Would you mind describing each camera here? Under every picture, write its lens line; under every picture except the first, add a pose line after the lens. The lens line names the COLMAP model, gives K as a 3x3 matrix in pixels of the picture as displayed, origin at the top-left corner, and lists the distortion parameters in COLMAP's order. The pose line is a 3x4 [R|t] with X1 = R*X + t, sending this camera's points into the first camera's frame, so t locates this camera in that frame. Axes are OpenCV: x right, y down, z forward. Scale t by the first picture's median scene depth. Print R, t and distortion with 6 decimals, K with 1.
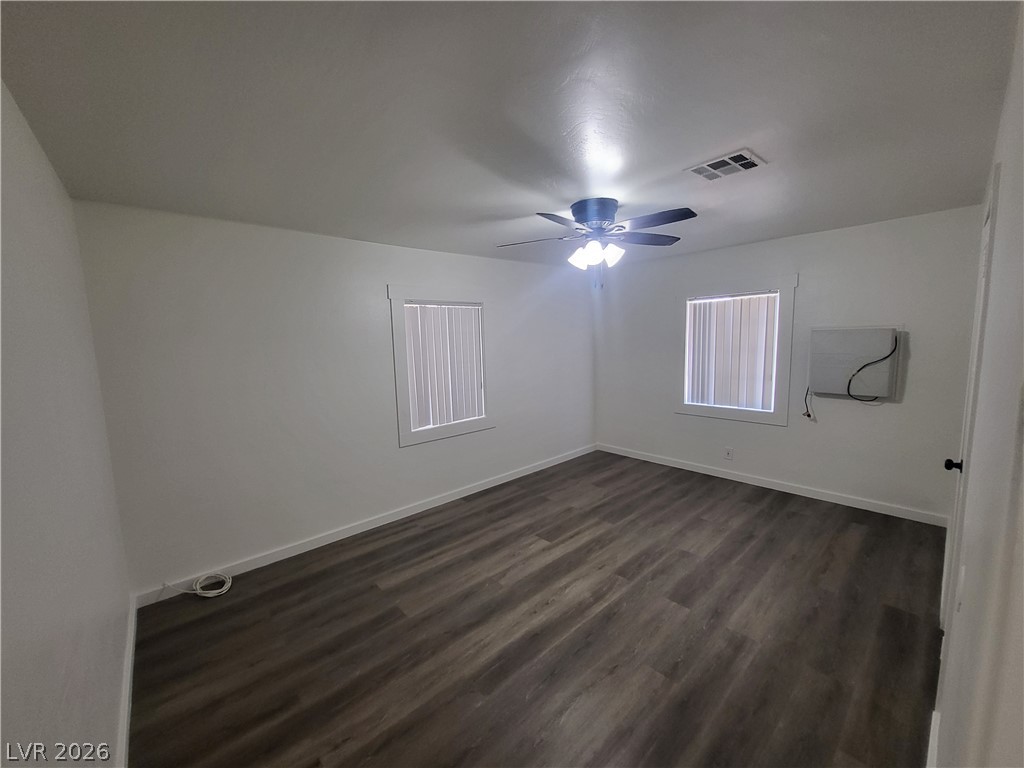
lens RADIAL K [[409.1, 0, 504.3], [0, 409.1, 385.0], [0, 0, 1]] dist [0.001130, -0.000002]
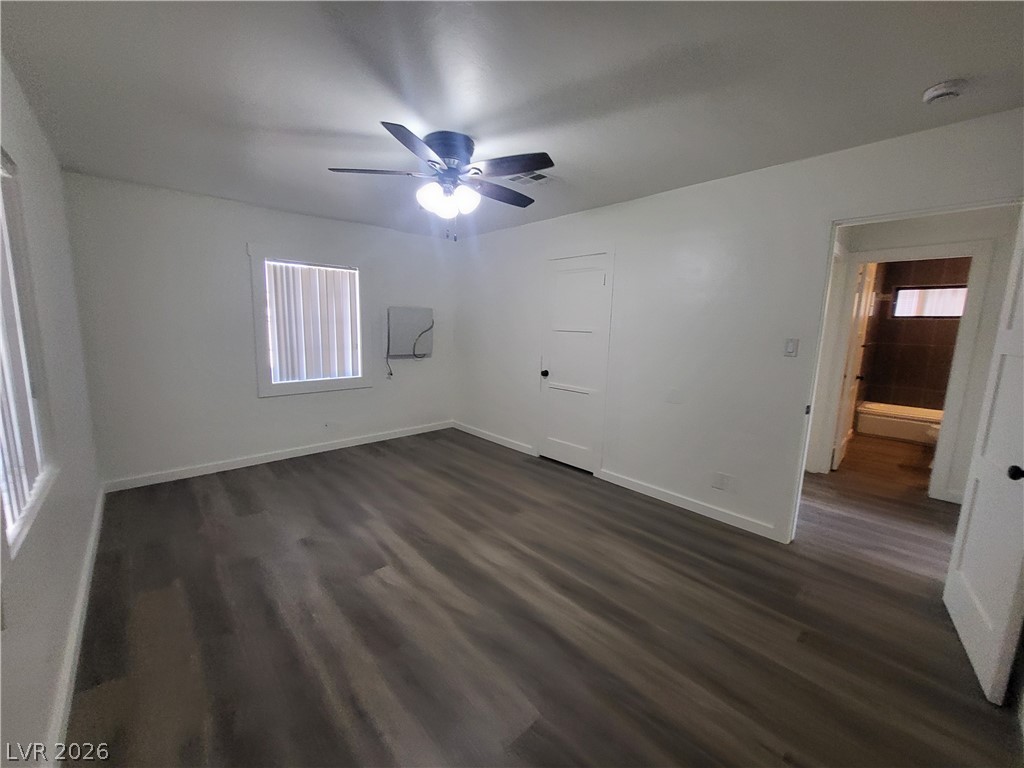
lens RADIAL K [[409.1, 0, 504.3], [0, 409.1, 385.0], [0, 0, 1]] dist [0.001130, -0.000002]
pose [[0.007035, -0.123910, 0.992269, -0.505834], [0.091883, 0.988175, 0.122747, -0.014997], [-0.995745, 0.090309, 0.018337, 0.642970]]
